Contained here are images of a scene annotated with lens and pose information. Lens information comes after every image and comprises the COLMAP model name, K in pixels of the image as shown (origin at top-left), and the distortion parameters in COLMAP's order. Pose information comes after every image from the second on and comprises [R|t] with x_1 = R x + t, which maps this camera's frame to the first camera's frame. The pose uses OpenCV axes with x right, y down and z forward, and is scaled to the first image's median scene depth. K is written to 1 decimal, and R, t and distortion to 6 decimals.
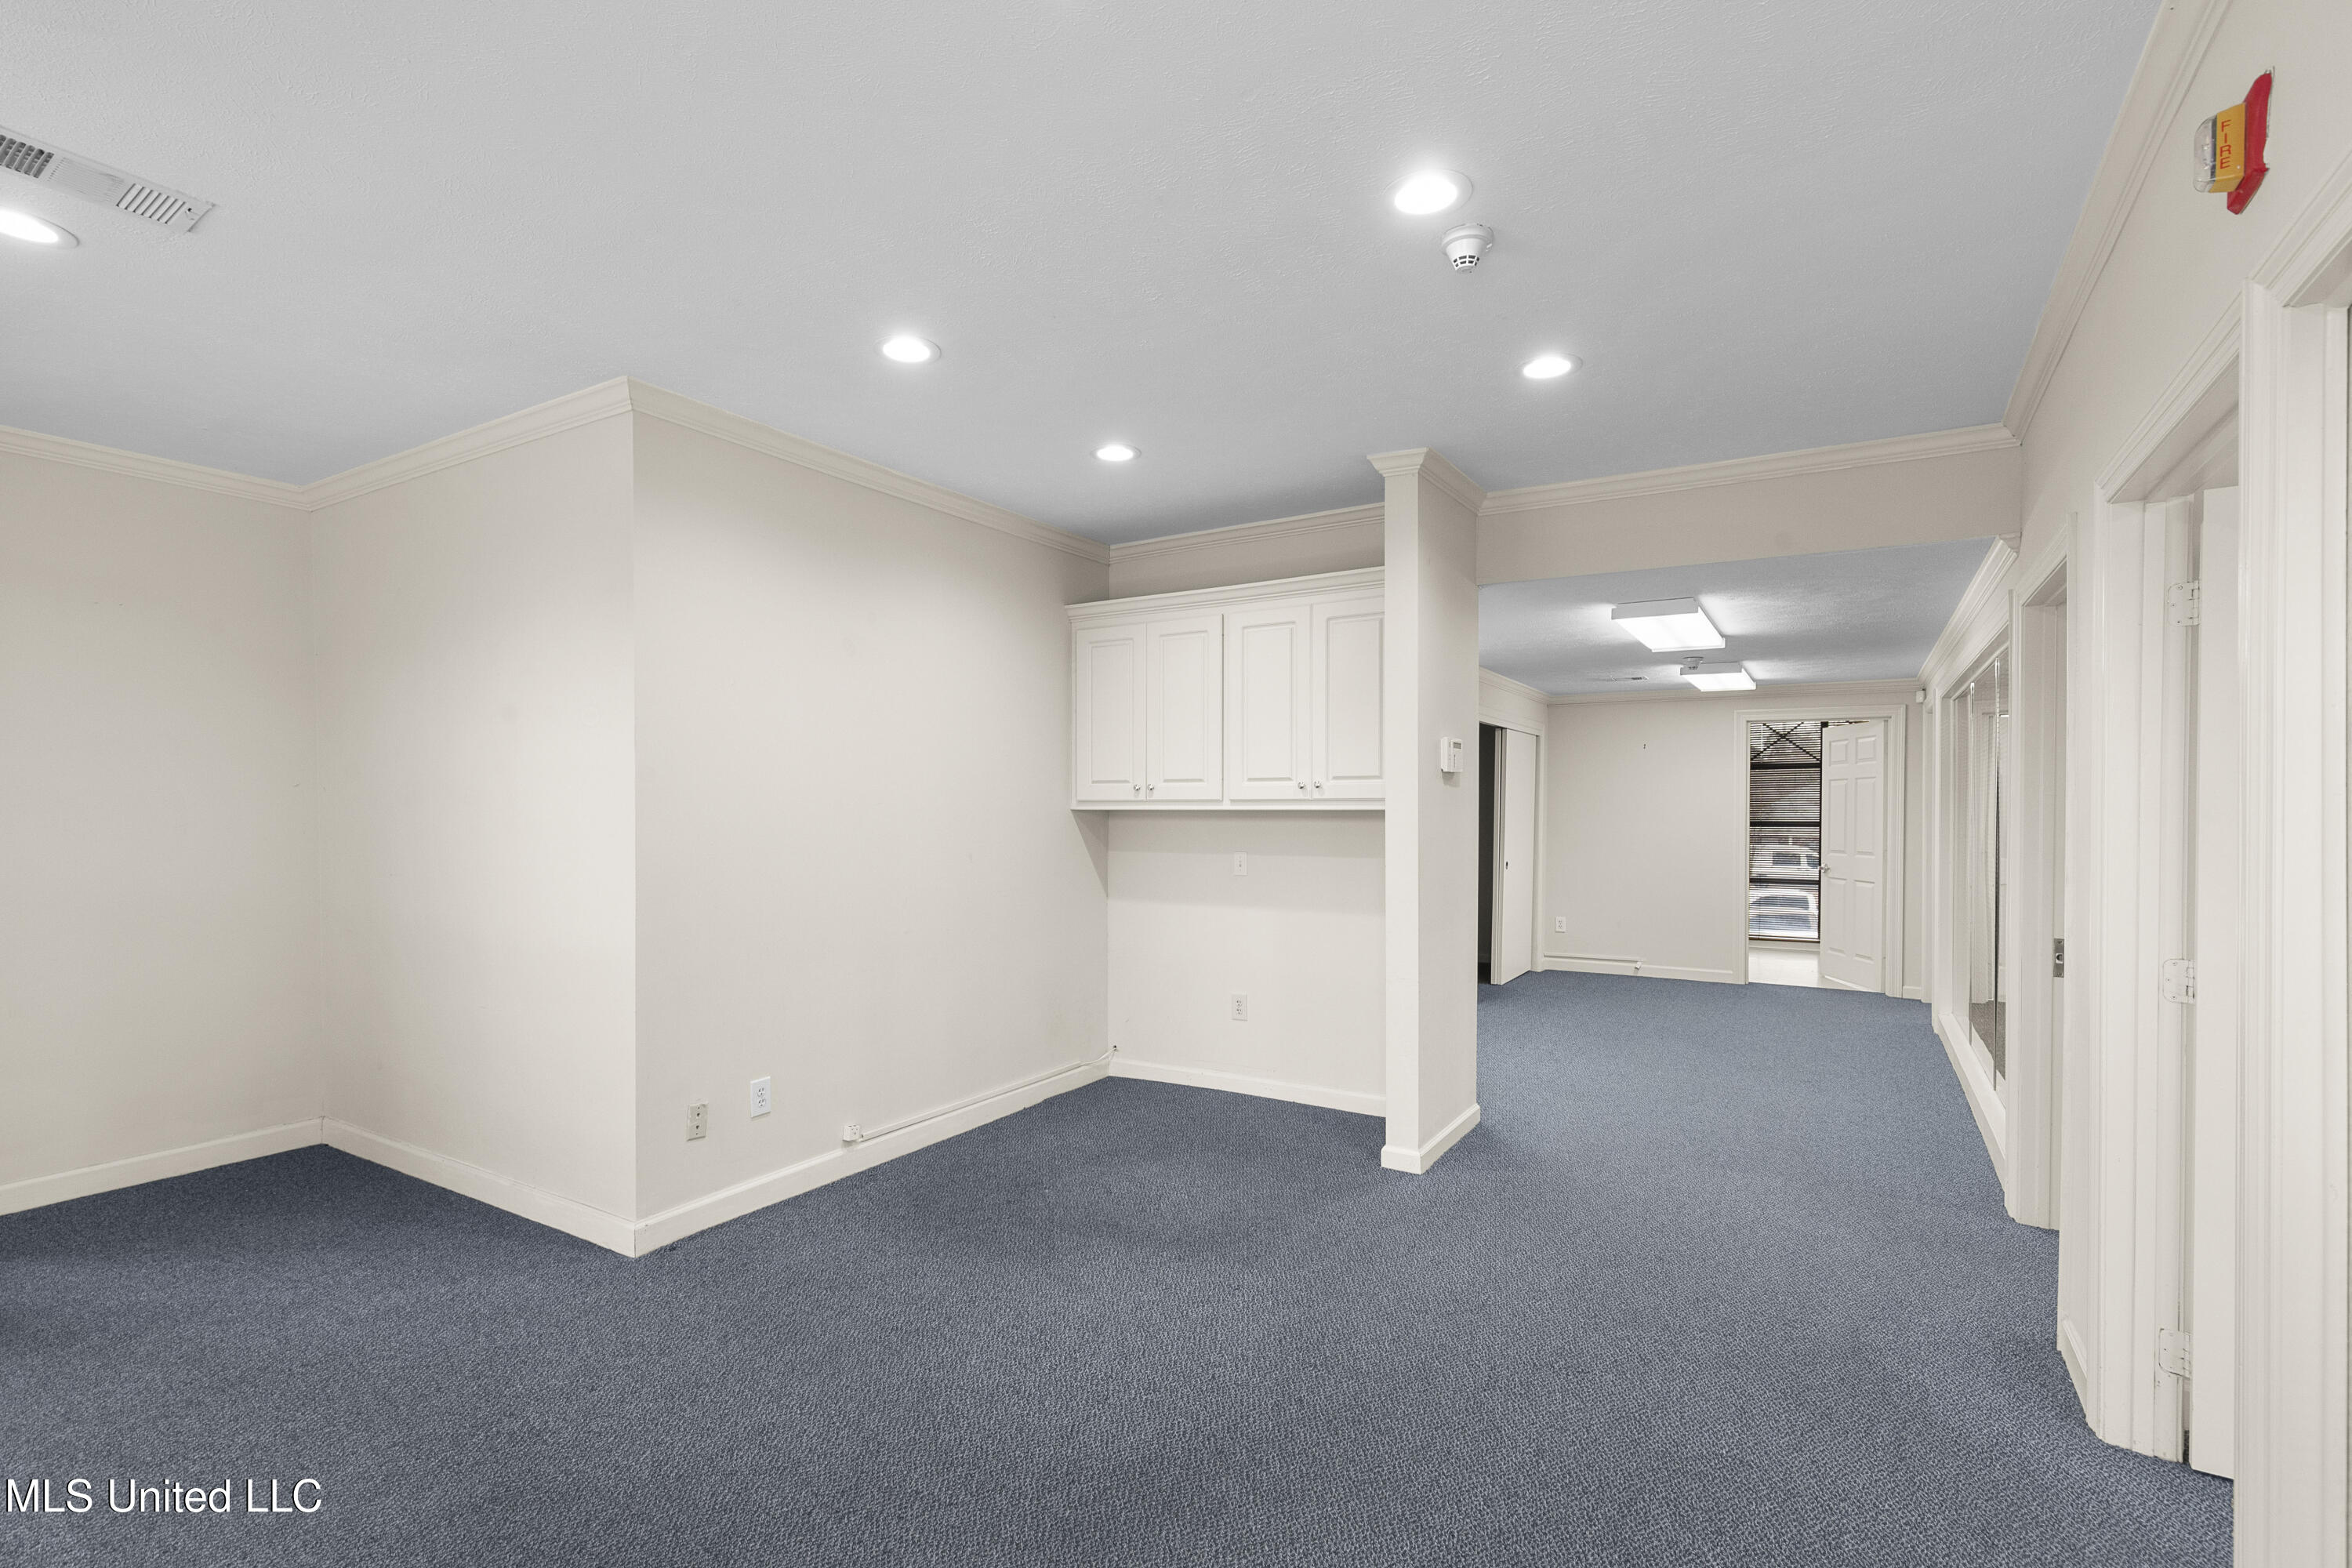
lens RADIAL K [[1083.2, 0, 1174.0], [0, 1083.2, 831.8], [0, 0, 1]] dist [0.013598, 0.000059]
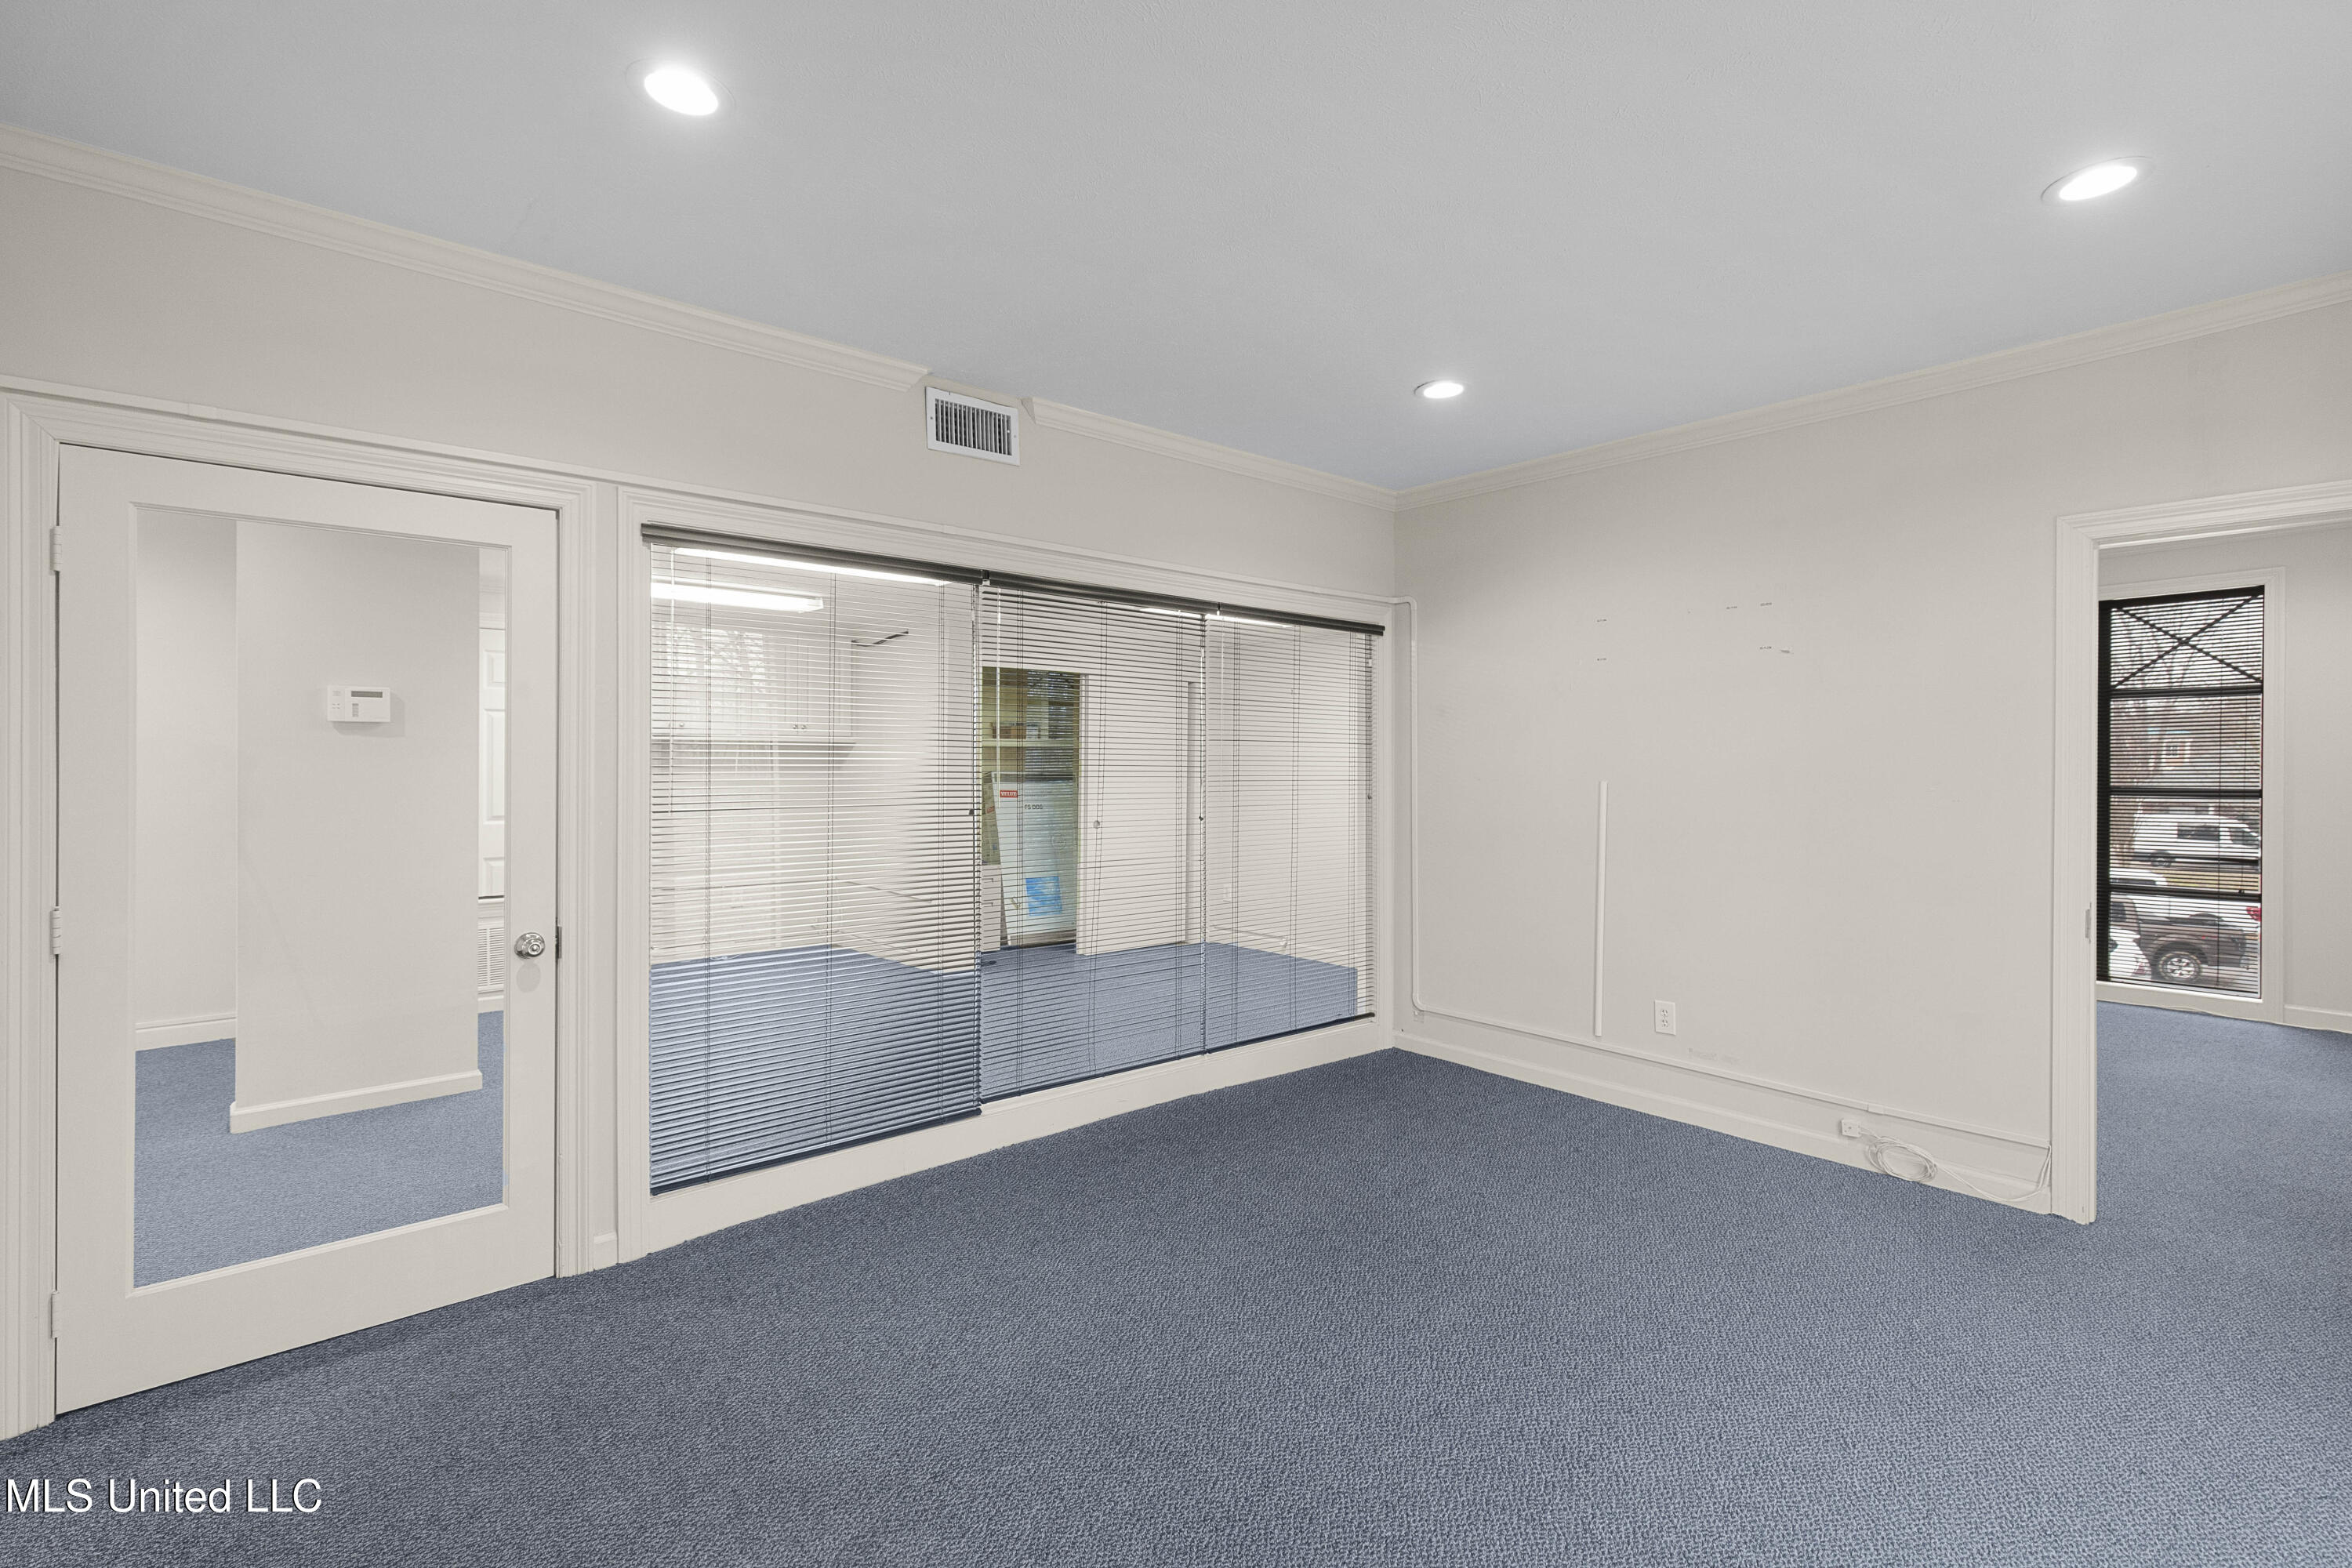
lens RADIAL K [[1072.8, 0, 1172.0], [0, 1072.8, 779.2], [0, 0, 1]] dist [0.003316, 0.000017]
pose [[0.955390, 0.010134, -0.295172, 1.146093], [-0.012631, 0.999899, -0.006555, -0.001122], [0.295076, 0.009991, 0.955422, 0.287621]]
